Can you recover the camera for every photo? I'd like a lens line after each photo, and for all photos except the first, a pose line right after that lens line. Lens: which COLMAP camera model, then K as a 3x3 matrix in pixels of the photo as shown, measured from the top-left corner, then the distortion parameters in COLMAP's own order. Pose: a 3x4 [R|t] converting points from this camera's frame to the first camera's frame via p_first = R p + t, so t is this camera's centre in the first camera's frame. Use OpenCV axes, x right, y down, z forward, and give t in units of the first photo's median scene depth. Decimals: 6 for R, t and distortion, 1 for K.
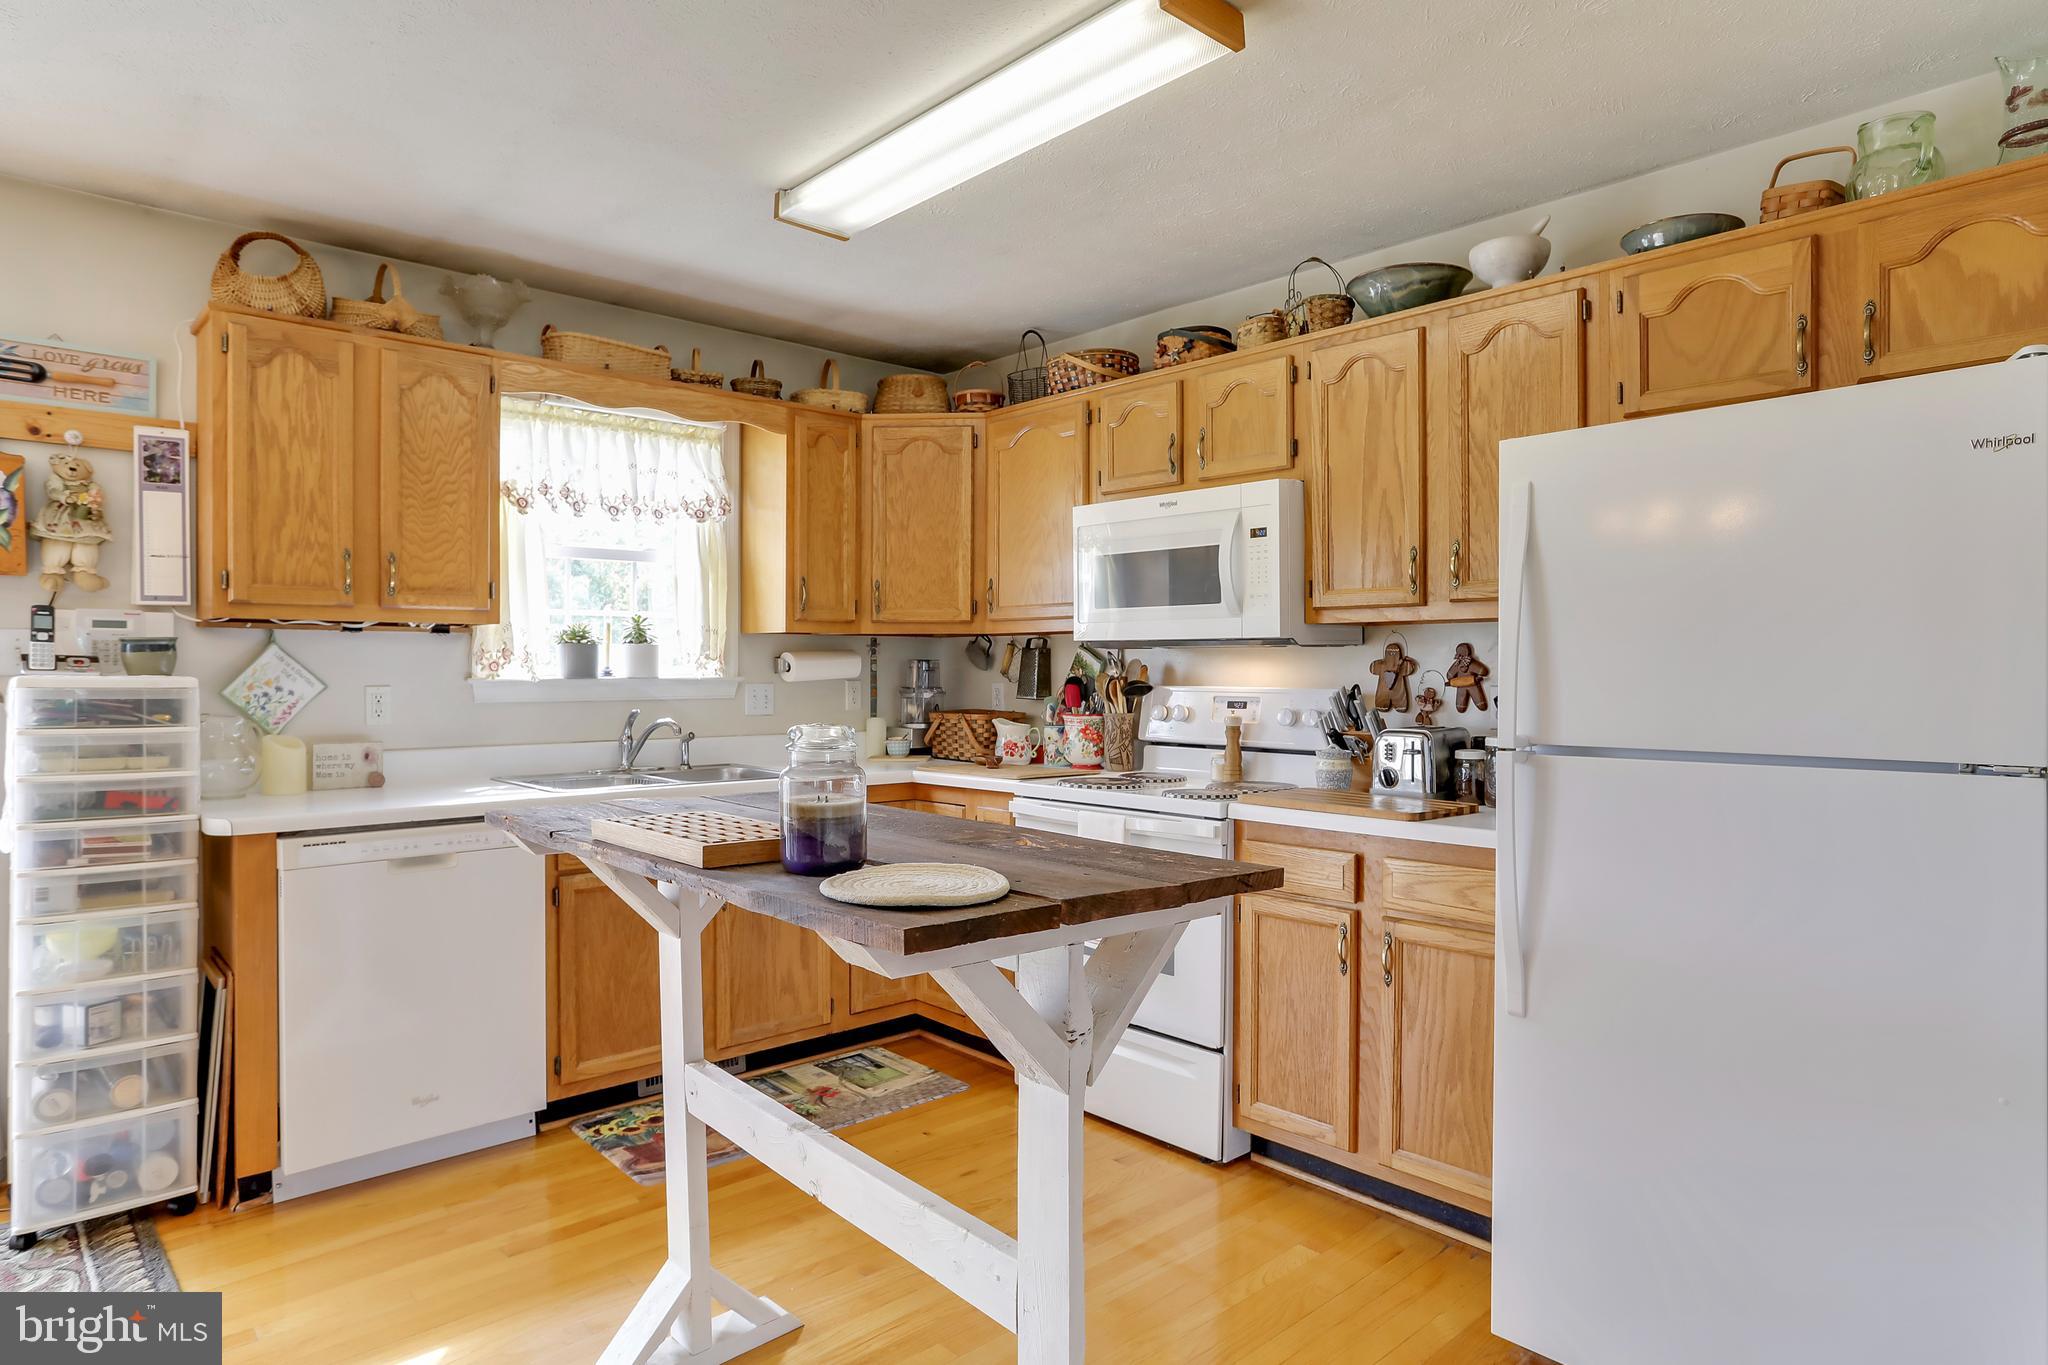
lens RADIAL K [[1181.7, 0, 1011.6], [0, 1181.7, 669.3], [0, 0, 1]] dist [-0.060309, 0.041229]
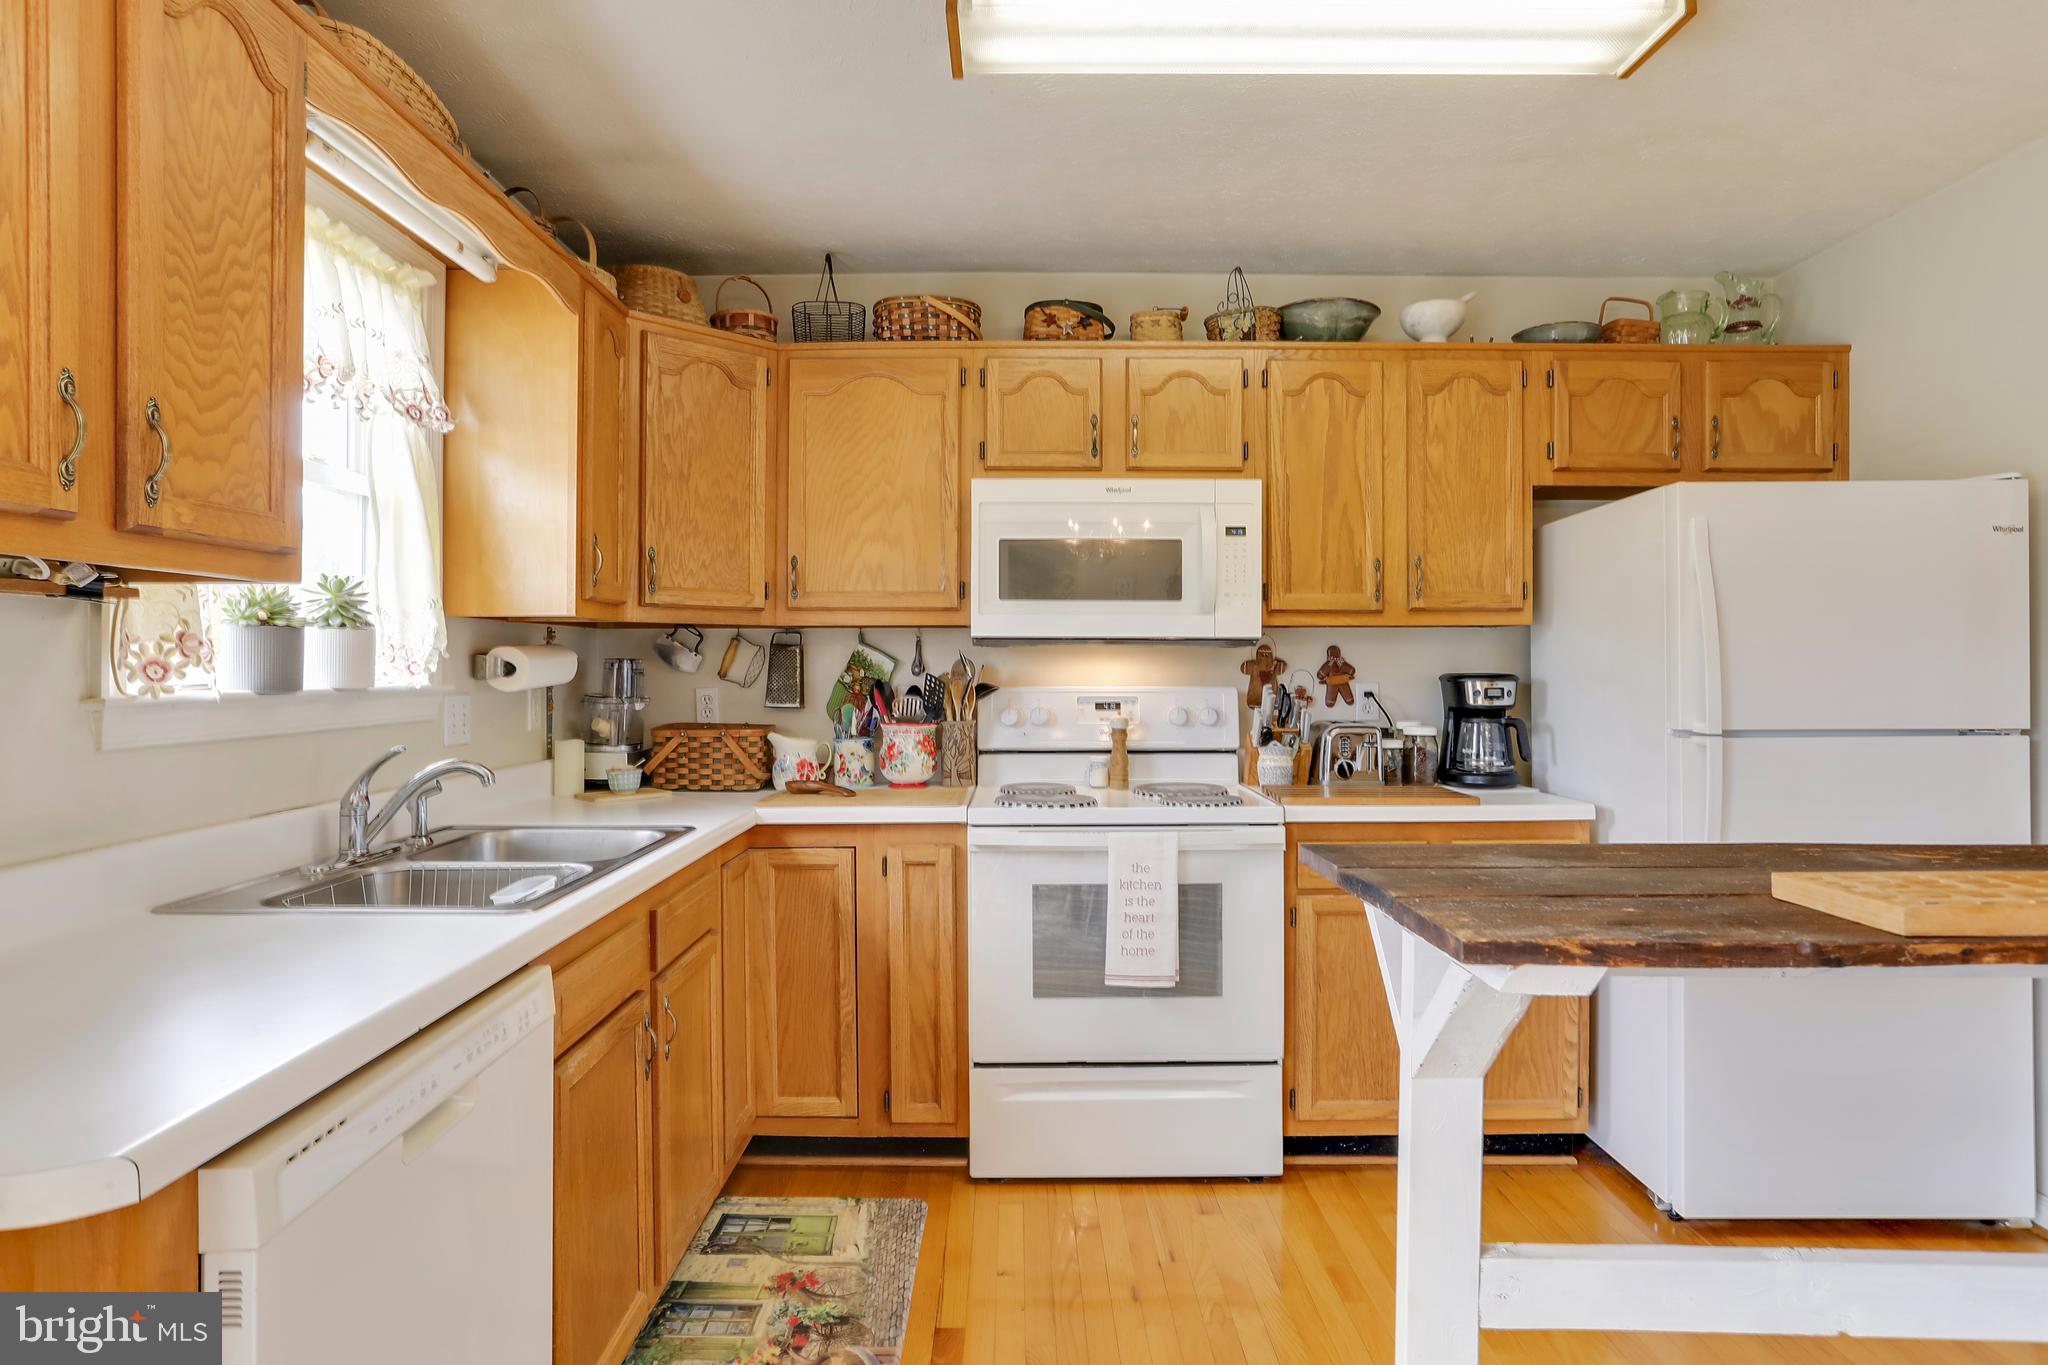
lens RADIAL K [[1111.3, 0, 1018.2], [0, 1111.3, 665.6], [0, 0, 1]] dist [-0.031371, 0.002426]
pose [[0.669750, -0.002803, 0.742581, -0.593115], [0.002350, 0.999996, 0.001655, -0.005609], [-0.742583, 0.000636, 0.669754, 0.497875]]
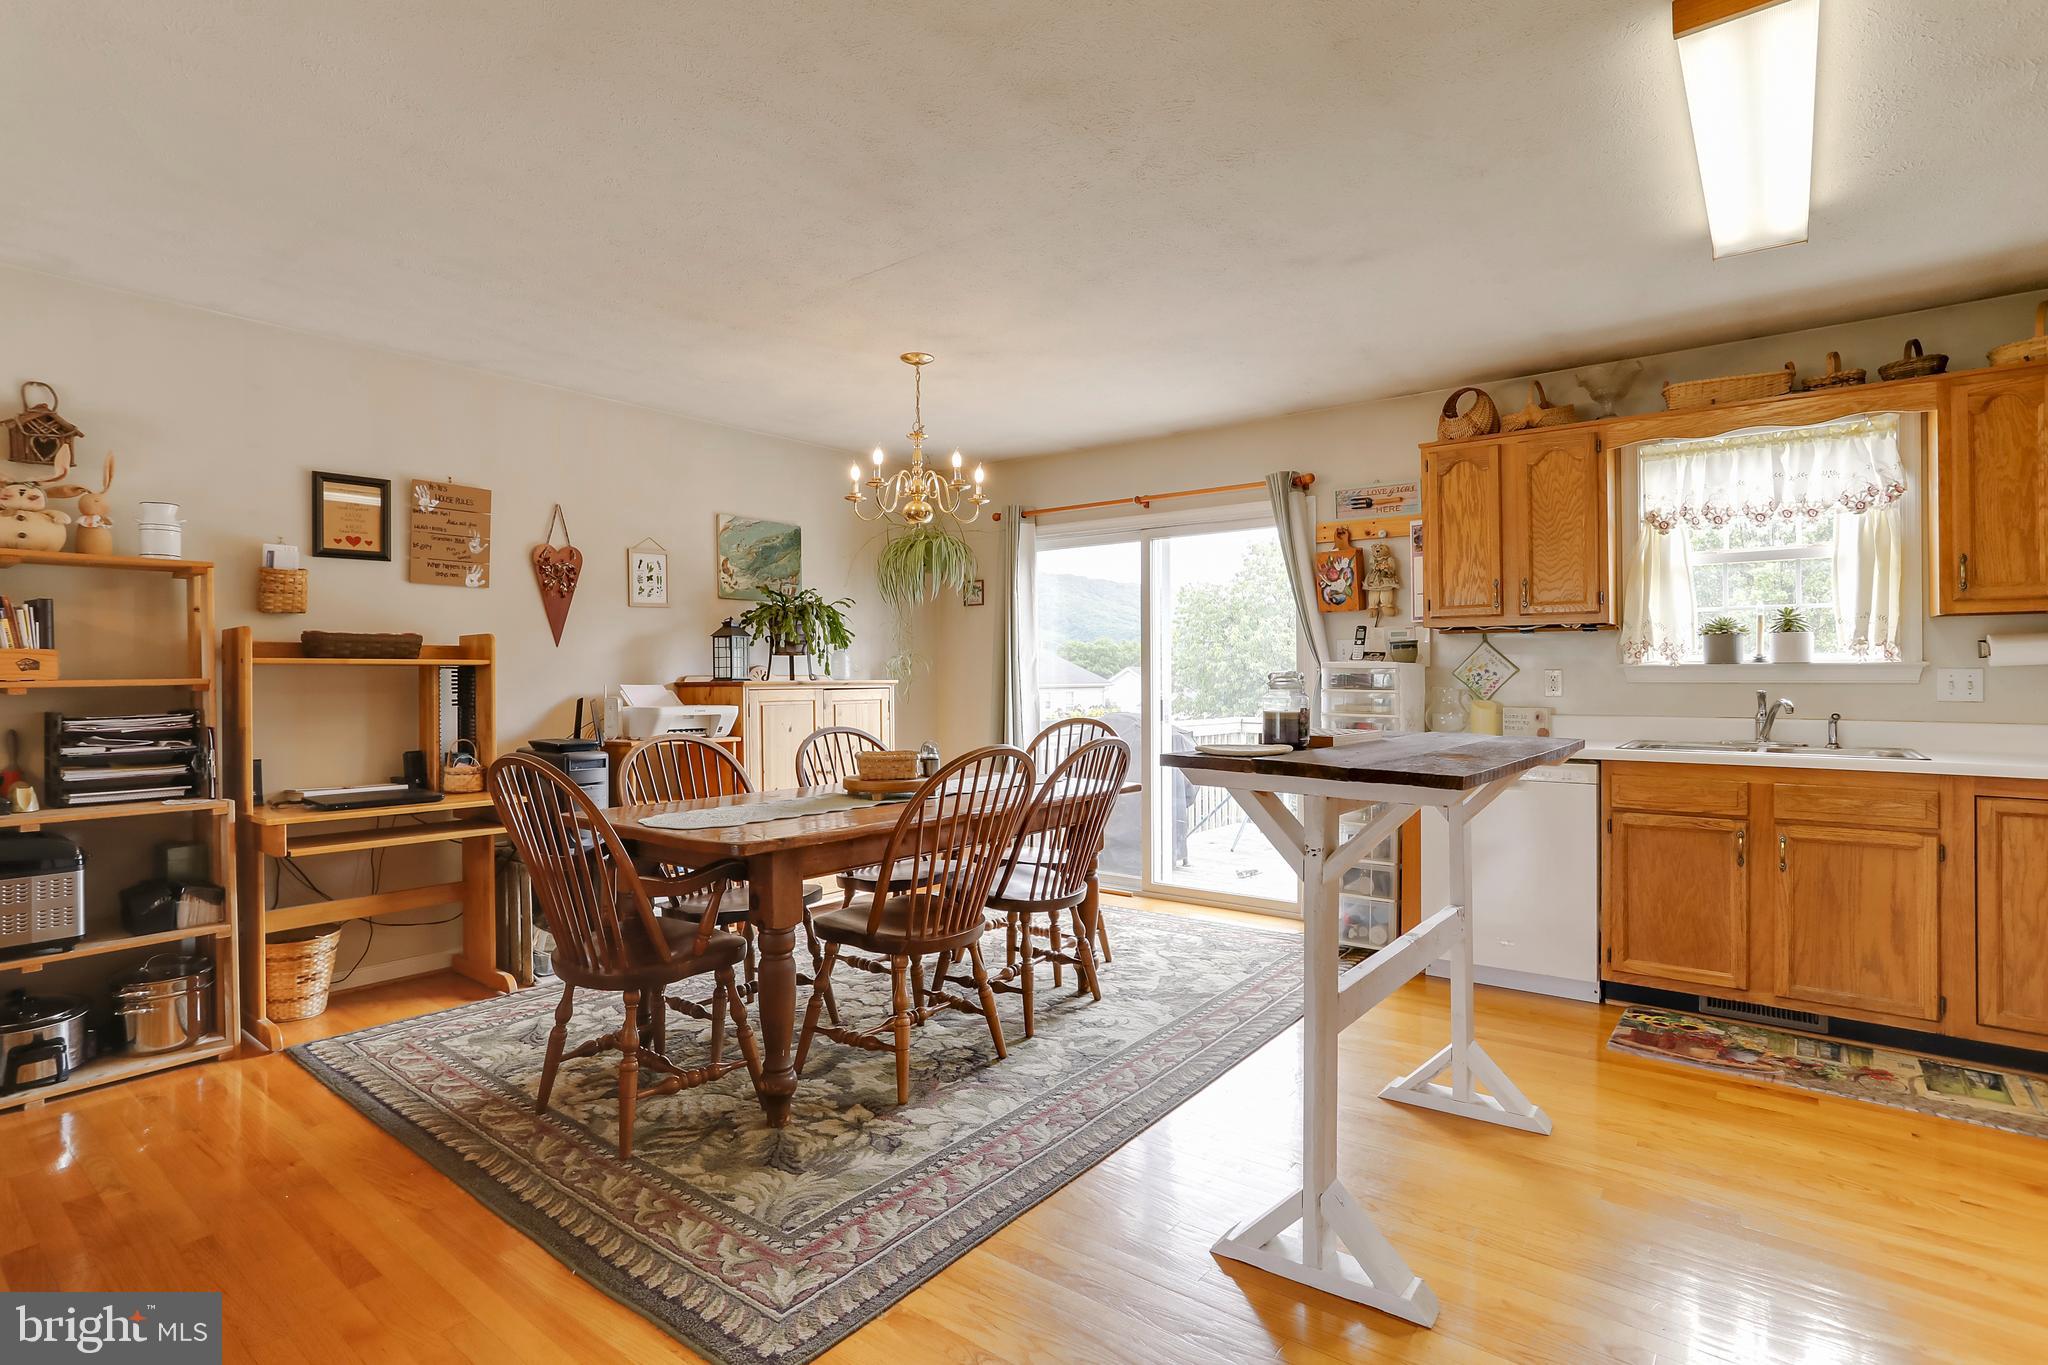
lens RADIAL K [[1000.7, 0, 1013.0], [0, 1000.7, 668.6], [0, 0, 1]] dist [-0.055597, 0.028610]
pose [[0.158683, -0.008189, -0.987296, 0.583233], [0.000881, 0.999966, -0.008153, 0.023528], [0.987329, 0.000423, 0.158685, 0.152088]]
